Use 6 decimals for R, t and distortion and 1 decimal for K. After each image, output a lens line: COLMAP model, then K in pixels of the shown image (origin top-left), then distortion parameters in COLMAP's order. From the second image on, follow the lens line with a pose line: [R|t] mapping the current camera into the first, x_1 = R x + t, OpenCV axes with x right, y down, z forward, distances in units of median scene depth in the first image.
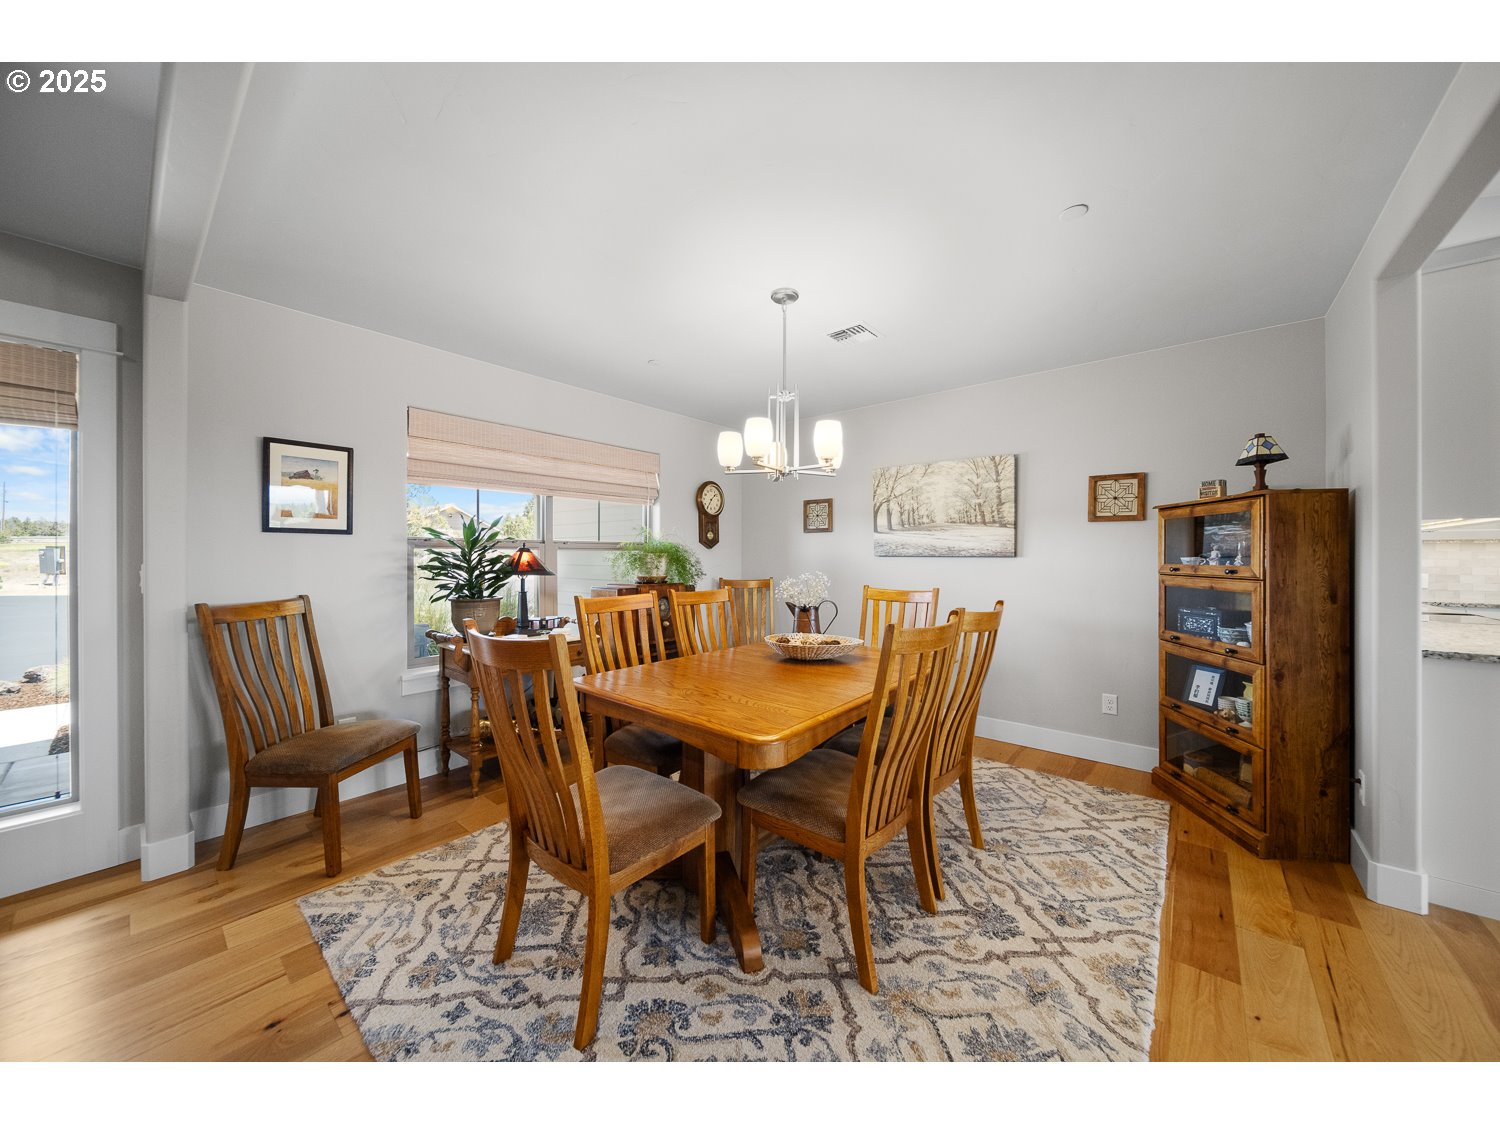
lens RADIAL K [[534.3, 0, 755.5], [0, 534.3, 555.3], [0, 0, 1]] dist [0.000162, -0.000057]
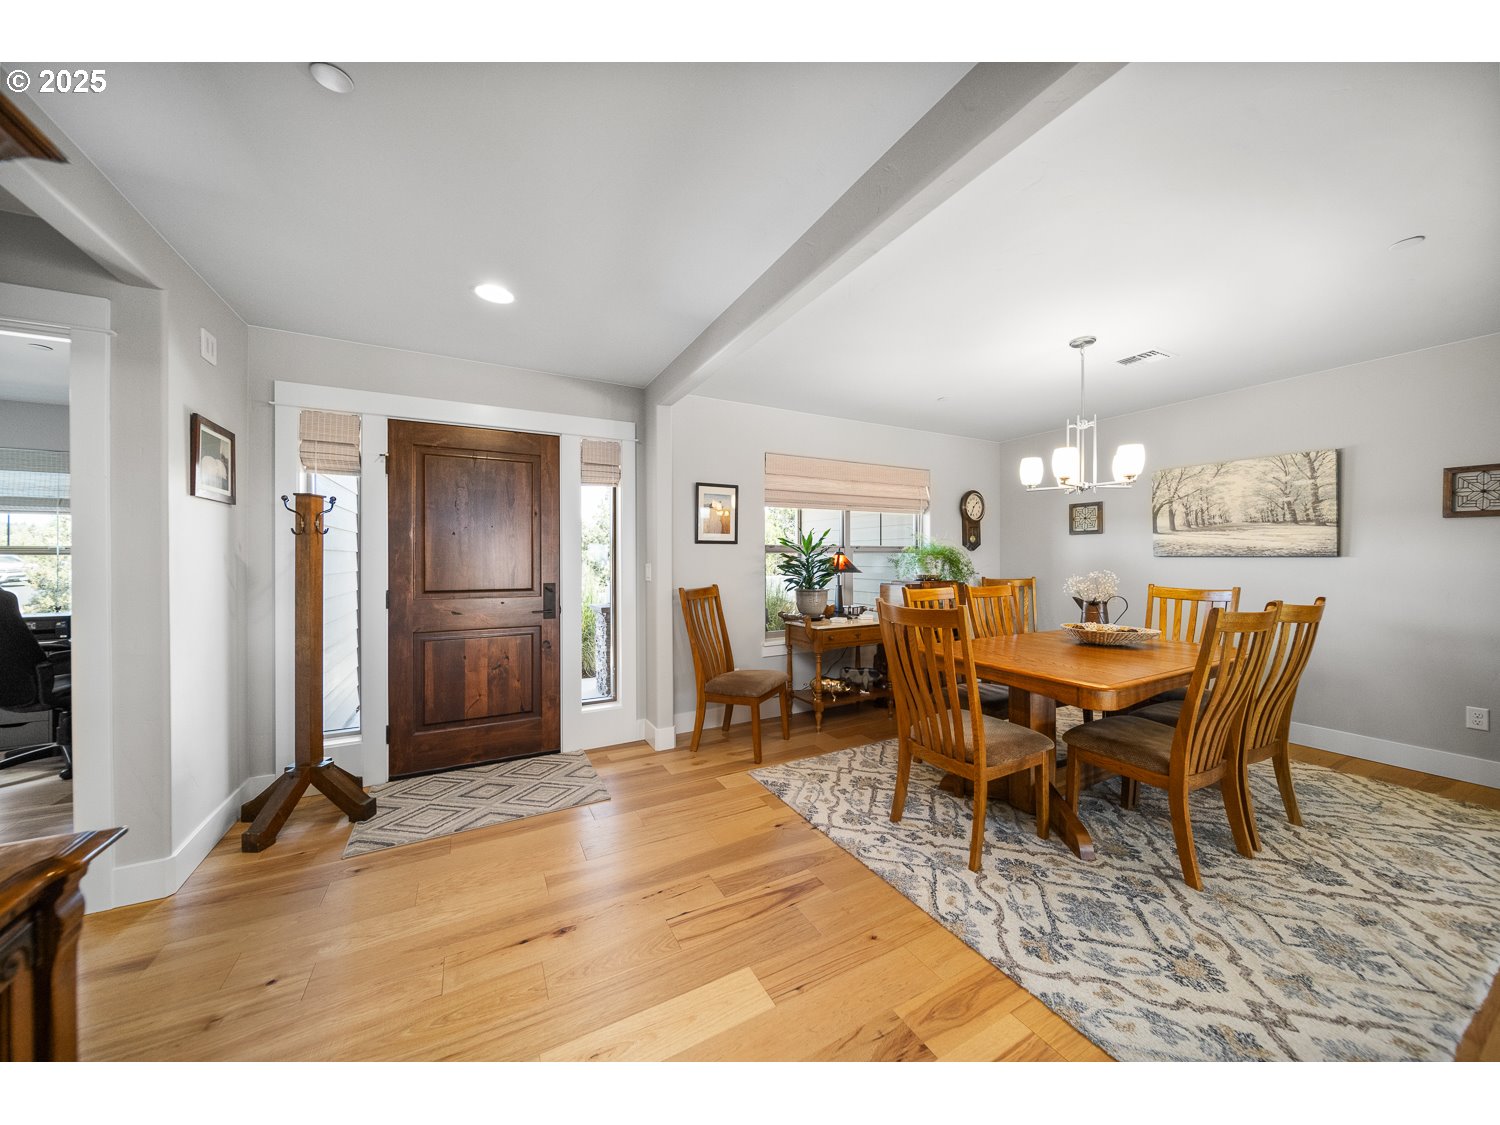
lens RADIAL K [[528.3, 0, 756.6], [0, 528.3, 556.8], [0, 0, 1]] dist [0.001340, -0.001607]
pose [[0.929118, -0.005978, -0.369735, -0.185191], [0.005594, 0.999982, -0.002111, -0.000489], [0.369741, -0.000107, 0.929135, -0.368670]]
